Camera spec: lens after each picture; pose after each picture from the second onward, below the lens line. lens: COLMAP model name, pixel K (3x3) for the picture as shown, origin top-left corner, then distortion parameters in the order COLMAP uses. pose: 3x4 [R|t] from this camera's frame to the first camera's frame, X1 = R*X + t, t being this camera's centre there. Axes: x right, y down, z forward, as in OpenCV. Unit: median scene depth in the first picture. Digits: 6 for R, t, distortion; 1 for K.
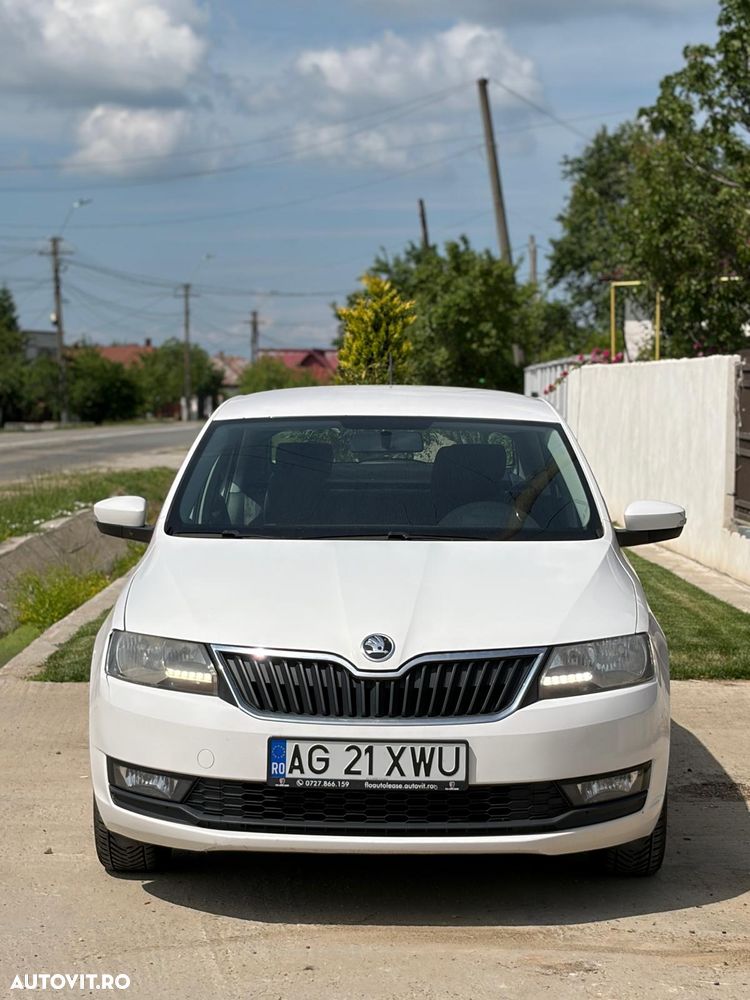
lens RADIAL K [[2204.2, 0, 375.0], [0, 2204.2, 500.0], [0, 0, 1]] dist [0.242249, -0.800719]
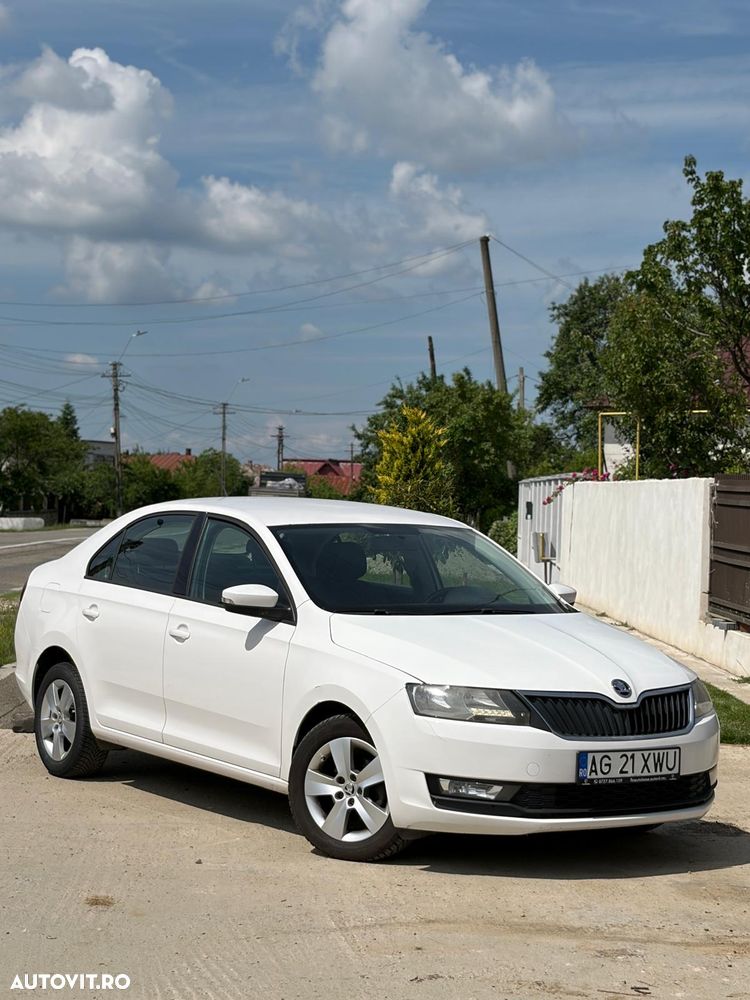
lens RADIAL K [[1903.7, 0, 366.7], [0, 1903.7, 500.0], [0, 0, 1]] dist [0.262309, -1.324270]
pose [[0.999823, 0.017768, -0.006248, -0.006449], [-0.018043, 0.998726, -0.047121, -0.000086], [0.005403, 0.047225, 0.998870, -0.016698]]
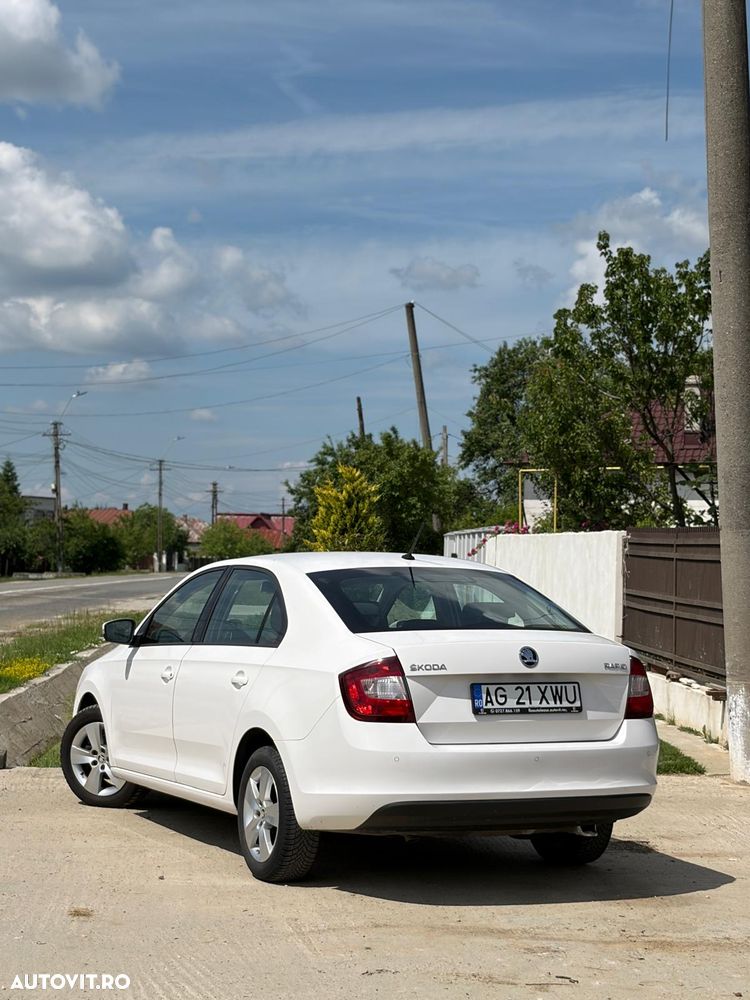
lens RADIAL K [[1828.5, 0, 360.0], [0, 1828.5, 515.3], [0, 0, 1]] dist [0.247541, -1.090267]
pose [[0.999506, 0.013900, 0.028194, -0.008207], [-0.011962, 0.997627, -0.067807, 0.000499], [-0.029069, 0.067436, 0.997300, -0.028370]]
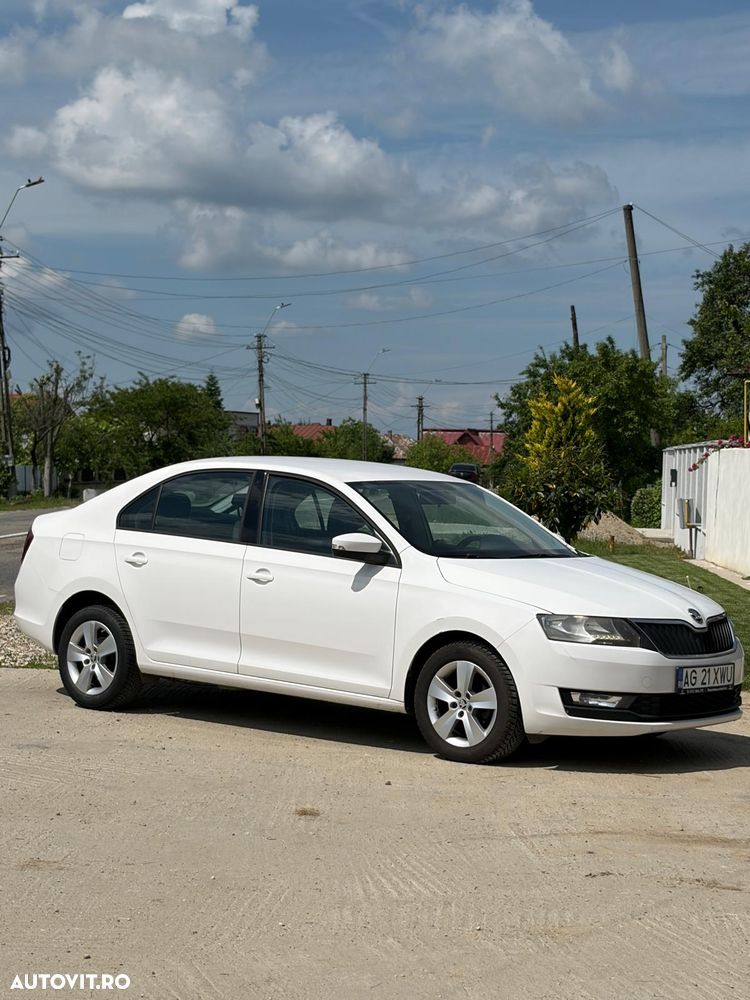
lens RADIAL K [[1903.7, 0, 366.7], [0, 1903.7, 500.0], [0, 0, 1]] dist [0.262309, -1.324270]
pose [[0.996802, 0.016327, -0.078229, -0.009199], [-0.018720, 0.999376, -0.029955, 0.001483], [0.077691, 0.031324, 0.996485, -0.035080]]
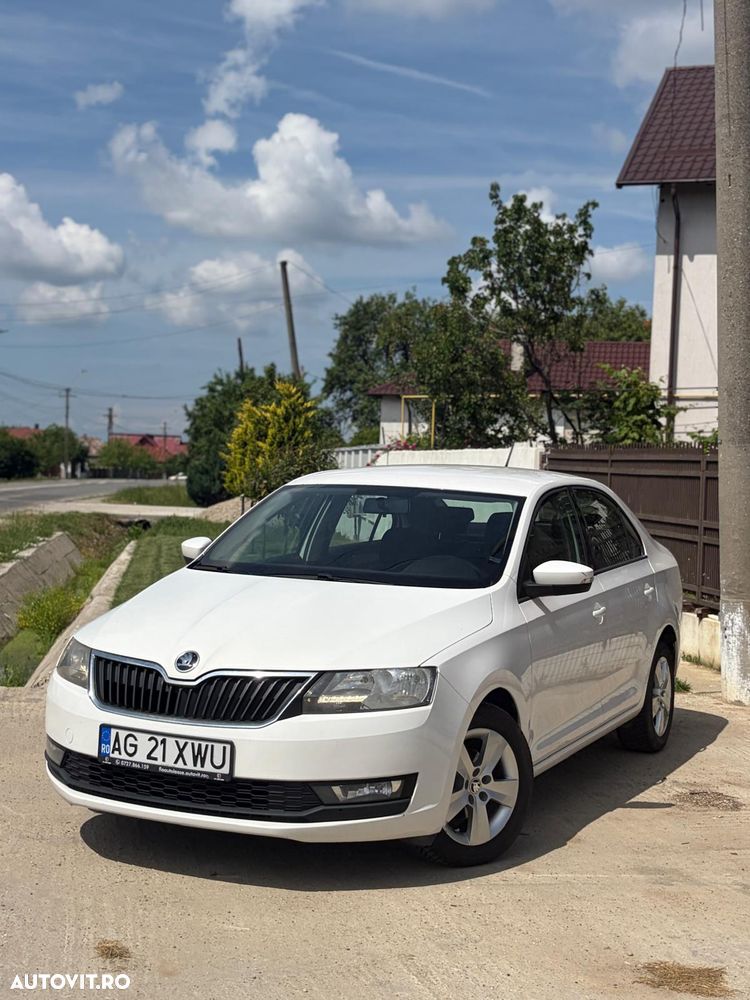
lens RADIAL K [[1408.1, 0, 351.8], [0, 1408.1, 505.7], [0, 0, 1]] dist [0.209968, -0.791712]
pose [[0.992165, 0.025615, 0.122283, -0.023135], [-0.023072, 0.999488, -0.022167, -0.001670], [-0.122788, 0.019172, 0.992248, 0.038830]]
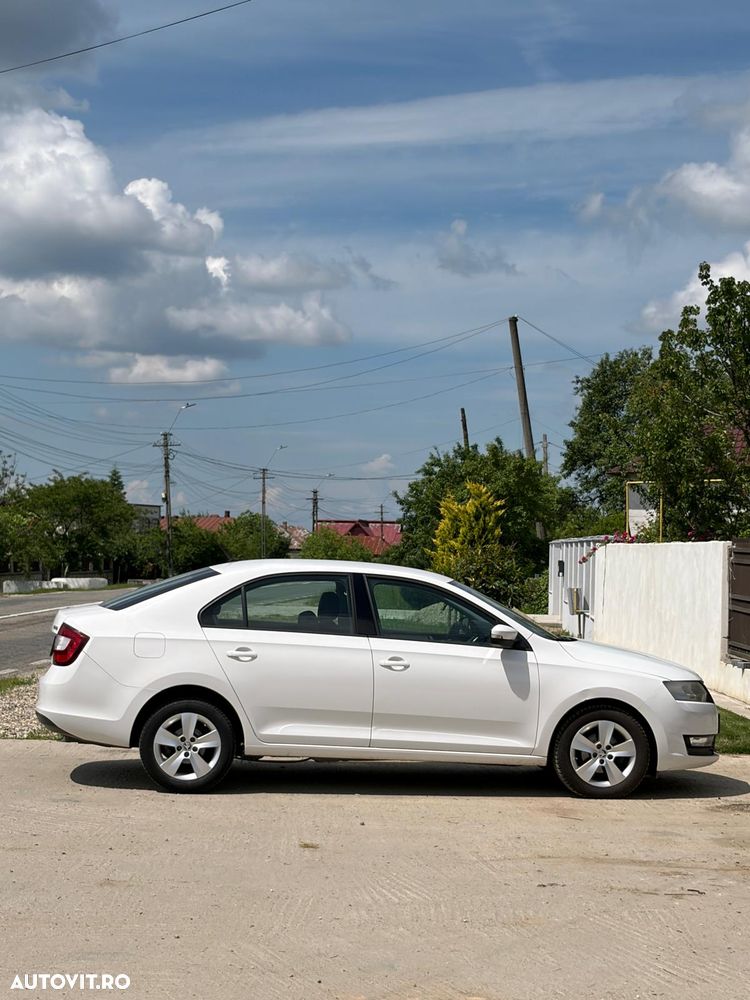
lens RADIAL K [[1828.5, 0, 360.0], [0, 1828.5, 515.3], [0, 0, 1]] dist [0.247541, -1.090267]
pose [[0.999668, 0.010980, -0.023330, -0.016740], [-0.012600, 0.997432, -0.070501, 0.001911], [0.022496, 0.070771, 0.997239, -0.069167]]
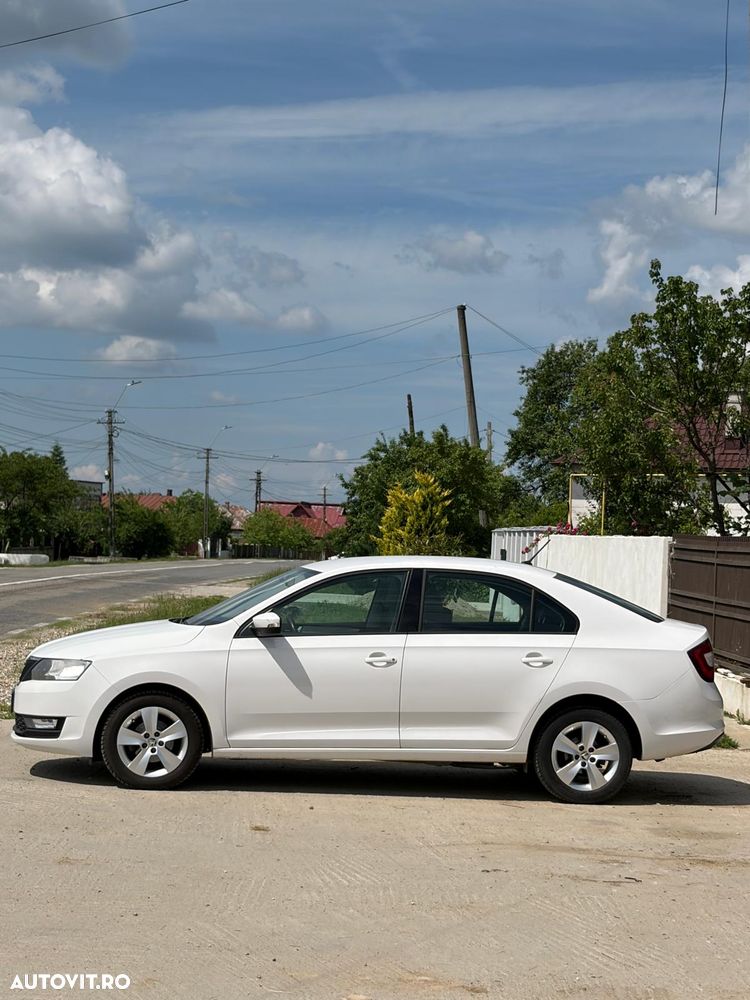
lens RADIAL K [[1828.5, 0, 360.0], [0, 1828.5, 515.3], [0, 0, 1]] dist [0.247541, -1.090267]
pose [[0.999310, 0.036104, 0.008737, -0.018364], [-0.035500, 0.997475, -0.061502, 0.001064], [-0.010936, 0.061149, 0.998069, -0.074760]]
